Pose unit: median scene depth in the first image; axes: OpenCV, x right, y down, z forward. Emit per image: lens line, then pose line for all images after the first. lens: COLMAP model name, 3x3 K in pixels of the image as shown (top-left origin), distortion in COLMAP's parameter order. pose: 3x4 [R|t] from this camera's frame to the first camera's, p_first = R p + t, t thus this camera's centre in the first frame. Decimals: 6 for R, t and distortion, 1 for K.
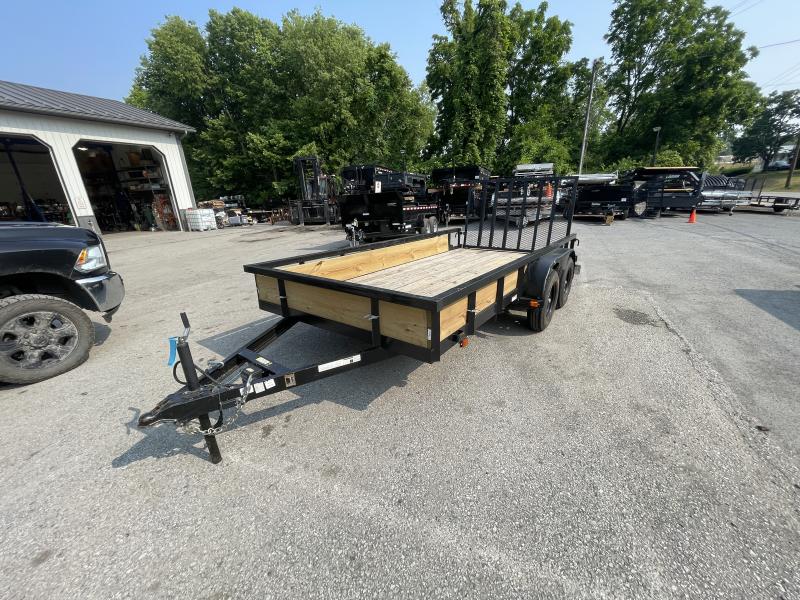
lens RADIAL K [[321.8, 0, 400.0], [0, 321.8, 300.0], [0, 0, 1]] dist [-0.002620, -0.000132]
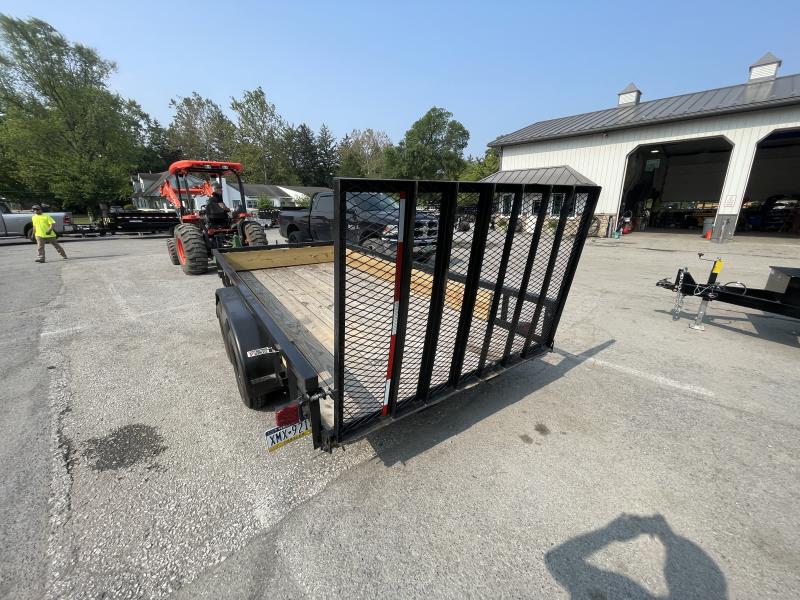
lens RADIAL K [[322.4, 0, 399.1], [0, 322.4, 299.4], [0, 0, 1]] dist [-0.005140, 0.002452]
pose [[-0.328969, 0.306704, -0.893147, 0.226041], [-0.281877, 0.870782, 0.402846, -0.122444], [0.901291, 0.384282, -0.200007, 0.329028]]
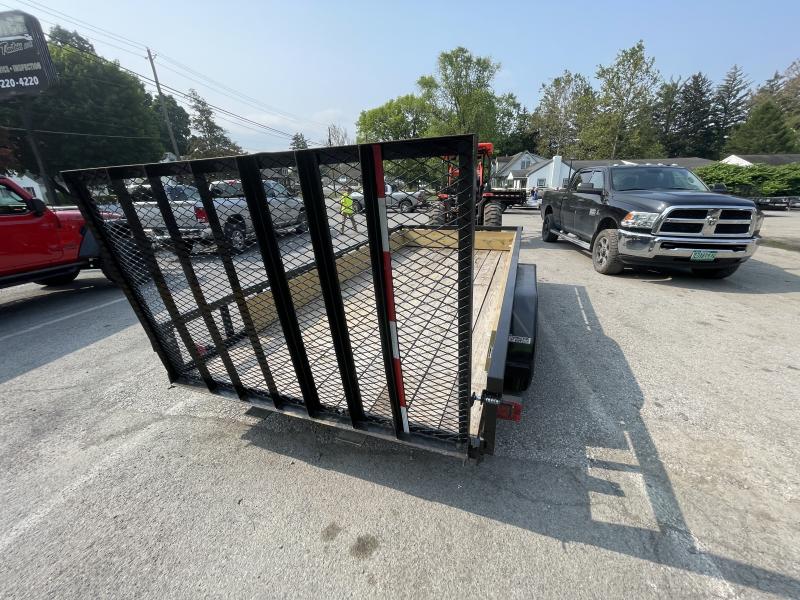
lens RADIAL K [[322.4, 0, 399.1], [0, 322.4, 299.4], [0, 0, 1]] dist [-0.005140, 0.002452]
pose [[-0.959421, 0.147021, -0.240614, 0.104903], [-0.030819, 0.793528, 0.607752, -0.141375], [0.280287, 0.590506, -0.756797, 0.405138]]
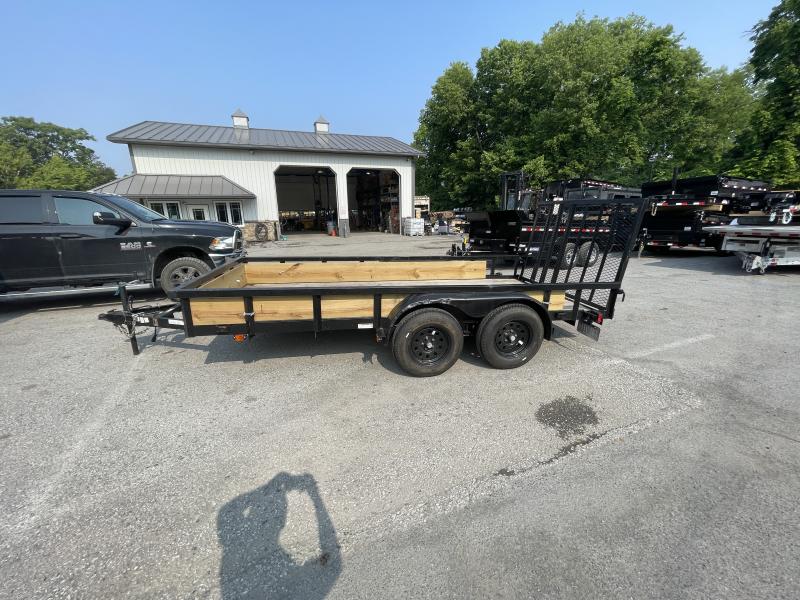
lens RADIAL K [[321.2, 0, 399.4], [0, 321.2, 301.5], [0, 0, 1]] dist [-0.003522, 0.001344]
pose [[0.736190, 0.215454, -0.641564, 0.191710], [-0.235176, 0.970338, 0.056002, -0.029021], [0.634600, 0.109652, 0.765023, 0.058979]]
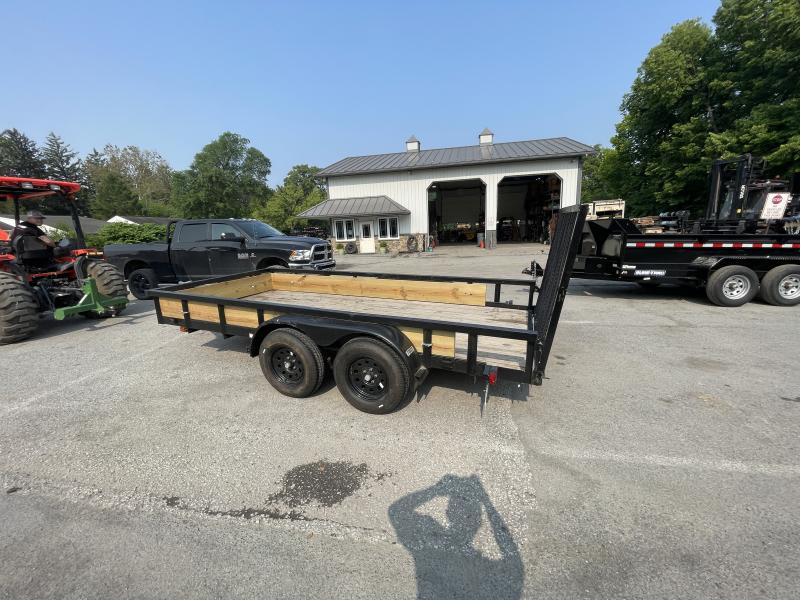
lens RADIAL K [[321.2, 0, 399.4], [0, 321.2, 301.5], [0, 0, 1]] dist [-0.003522, 0.001344]
pose [[0.253491, 0.249582, -0.934586, 0.267654], [-0.279676, 0.943791, 0.176182, -0.081064], [0.926026, 0.216721, 0.309045, 0.202096]]
